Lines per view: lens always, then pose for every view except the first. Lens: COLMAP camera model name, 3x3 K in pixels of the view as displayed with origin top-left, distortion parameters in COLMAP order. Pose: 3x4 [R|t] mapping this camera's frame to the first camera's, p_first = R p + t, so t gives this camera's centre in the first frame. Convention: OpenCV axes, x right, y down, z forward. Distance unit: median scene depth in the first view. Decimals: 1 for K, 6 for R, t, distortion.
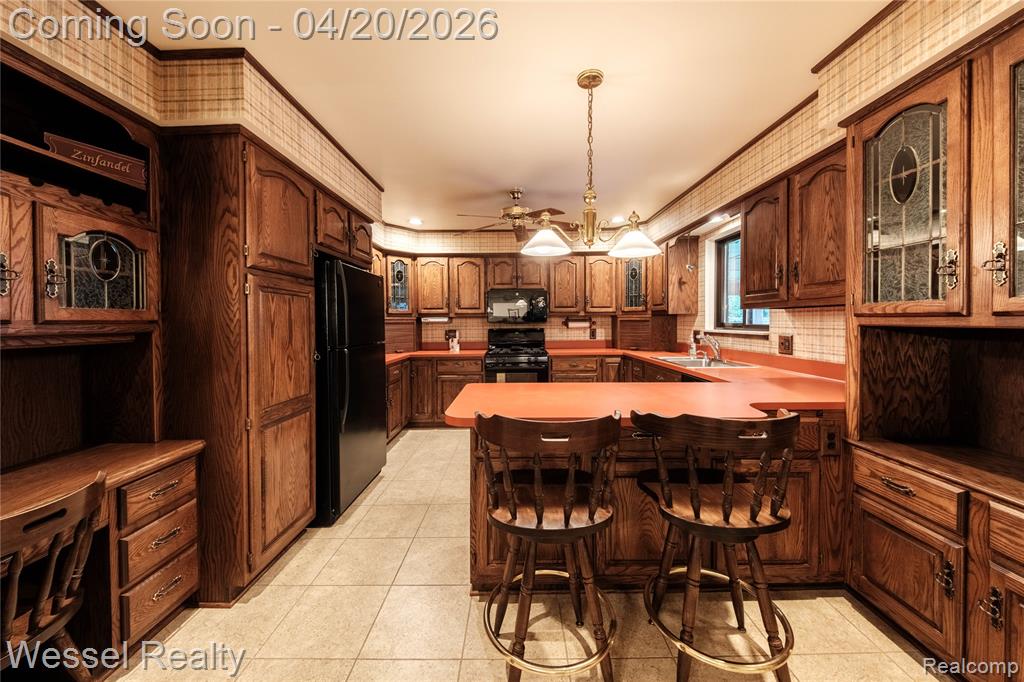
lens RADIAL K [[374.0, 0, 506.0], [0, 374.0, 324.3], [0, 0, 1]] dist [-0.001795, -0.003076]
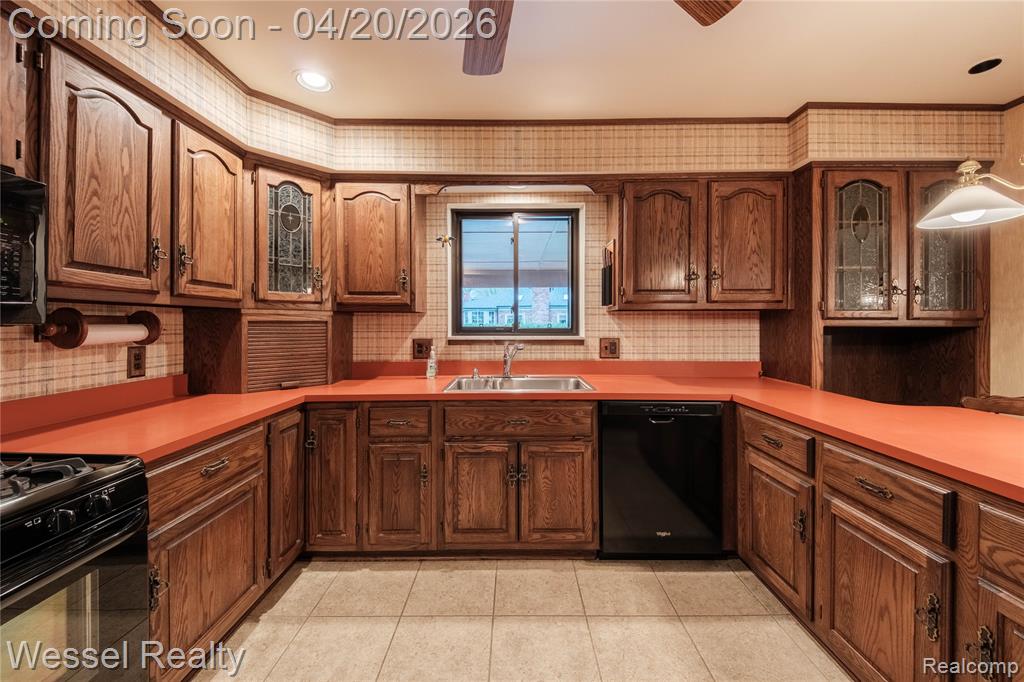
lens RADIAL K [[374.0, 0, 502.3], [0, 374.0, 326.6], [0, 0, 1]] dist [-0.001795, -0.003076]
pose [[-0.015863, -0.001236, 0.999873, -0.127534], [0.009256, 0.999956, 0.001383, -0.003248], [-0.999831, 0.009277, -0.015851, 0.823264]]
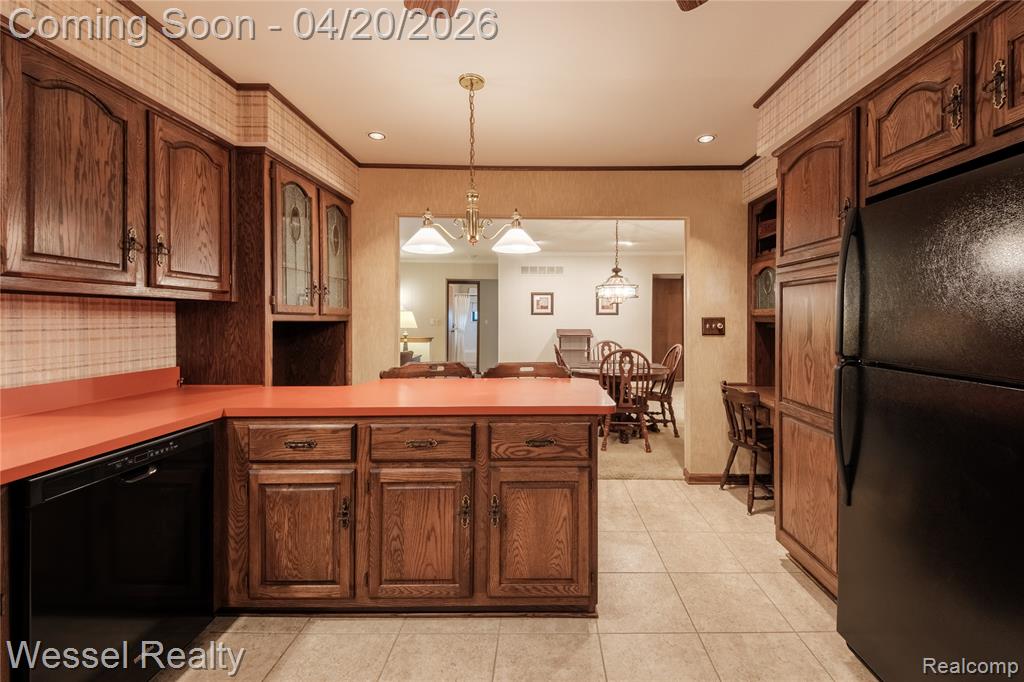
lens RADIAL K [[418.9, 0, 551.3], [0, 418.9, 320.2], [0, 0, 1]] dist [-0.004089, -0.002138]
pose [[-0.998817, 0.005725, -0.048289, 0.028088], [0.005145, 0.999913, 0.012126, -0.004721], [0.048354, 0.011863, -0.998760, 0.946947]]
